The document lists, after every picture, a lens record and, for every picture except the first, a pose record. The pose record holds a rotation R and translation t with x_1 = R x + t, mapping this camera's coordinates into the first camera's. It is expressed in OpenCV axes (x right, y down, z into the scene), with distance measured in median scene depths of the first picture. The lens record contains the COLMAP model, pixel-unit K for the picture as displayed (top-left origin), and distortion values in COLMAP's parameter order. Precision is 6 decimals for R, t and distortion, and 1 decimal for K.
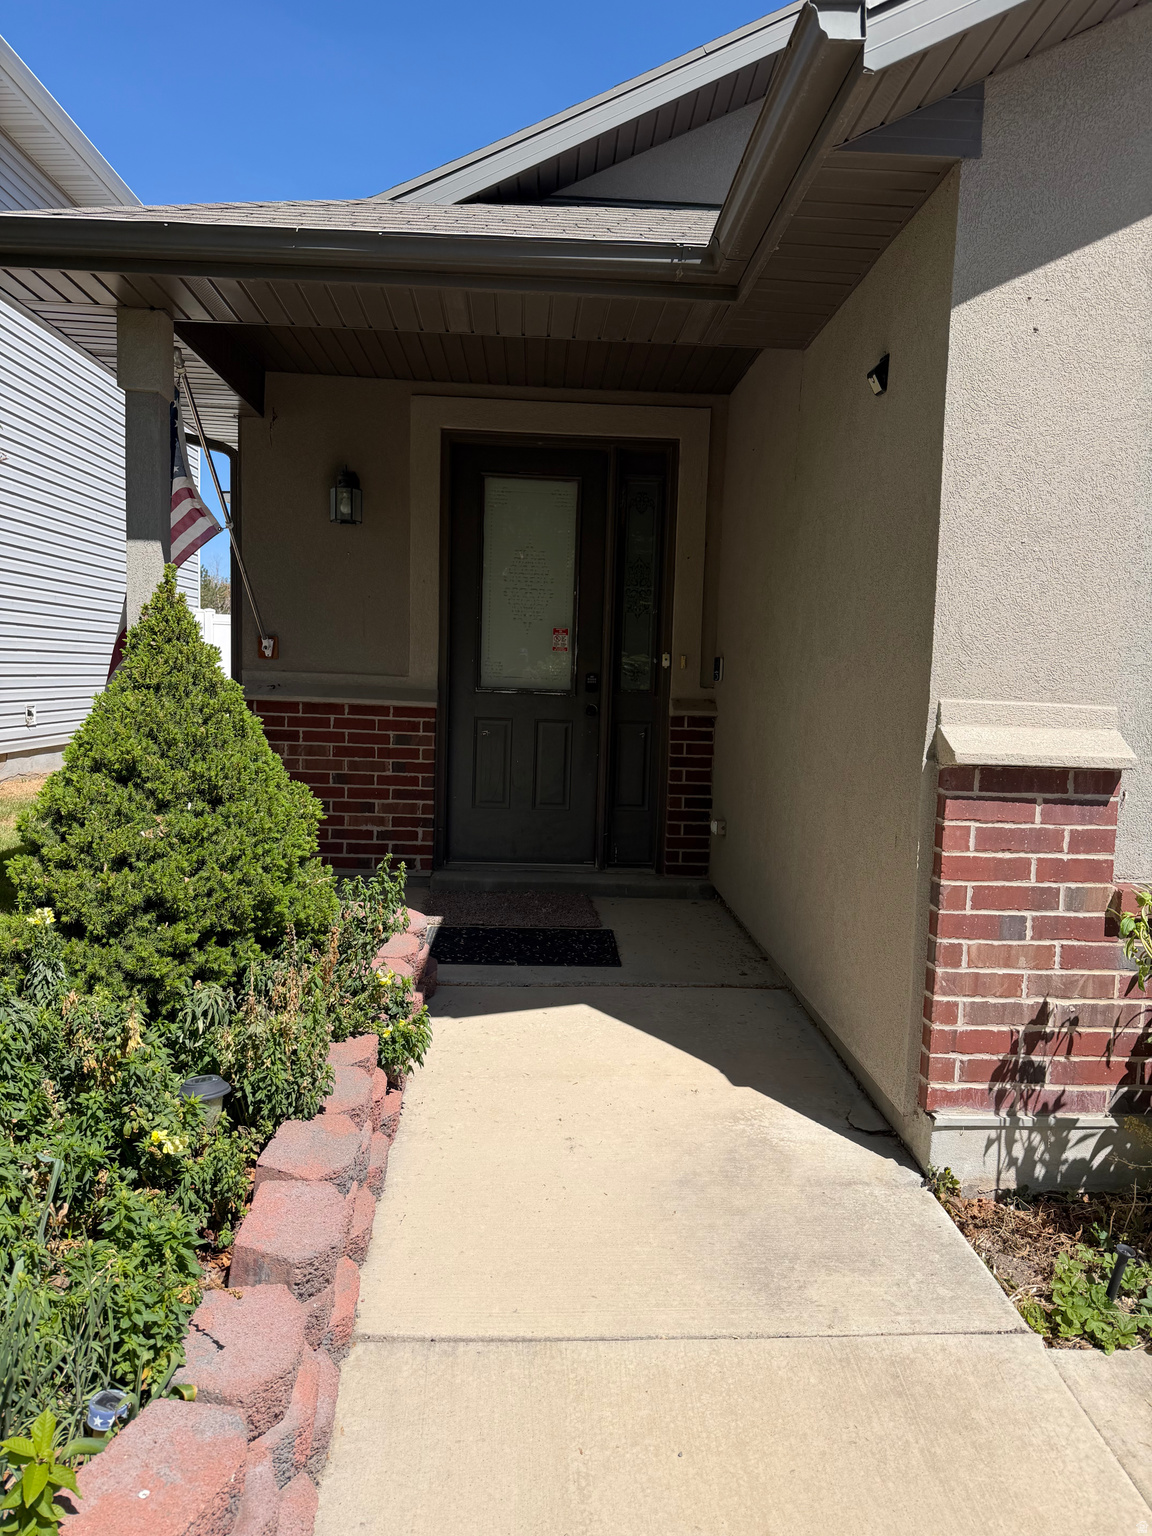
lens RADIAL K [[1051.5, 0, 576.0], [0, 1051.5, 768.0], [0, 0, 1]] dist [0.095986, -0.163254]
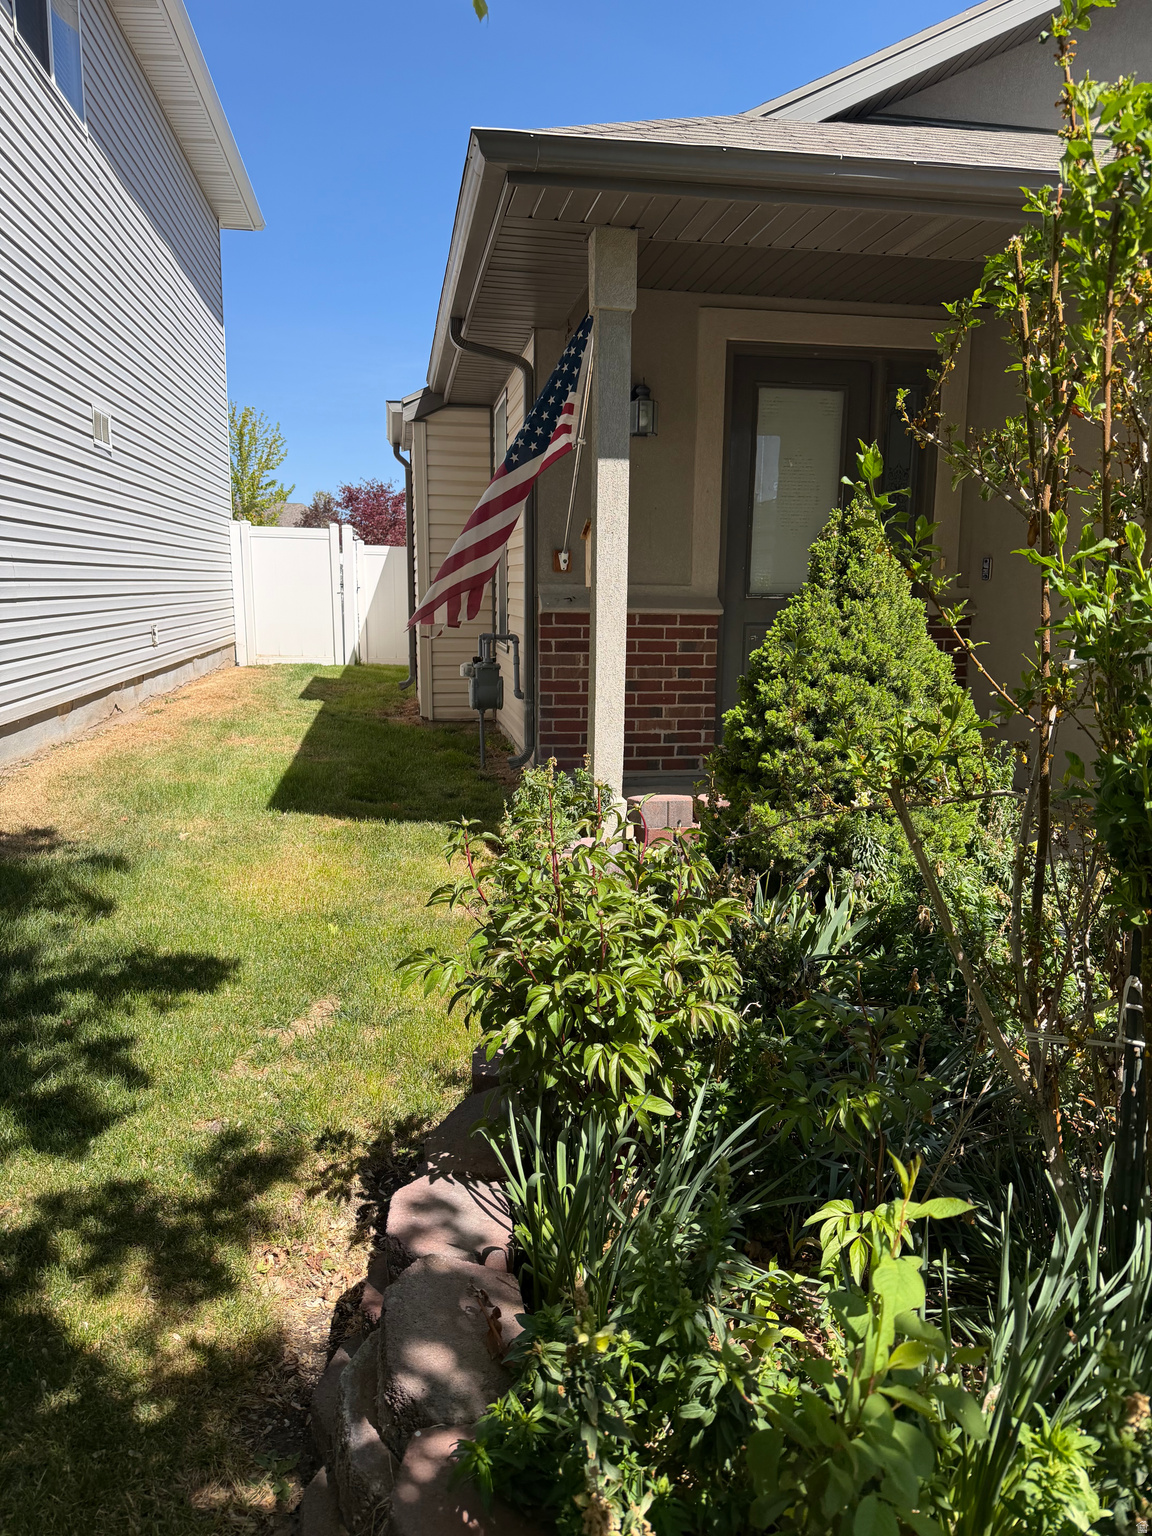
lens RADIAL K [[1051.5, 0, 576.0], [0, 1051.5, 768.0], [0, 0, 1]] dist [0.095986, -0.163254]
pose [[0.991640, -0.044201, 0.121230, -0.408343], [0.033399, 0.995406, 0.089726, -0.004416], [-0.124639, -0.084927, 0.988561, -0.035767]]
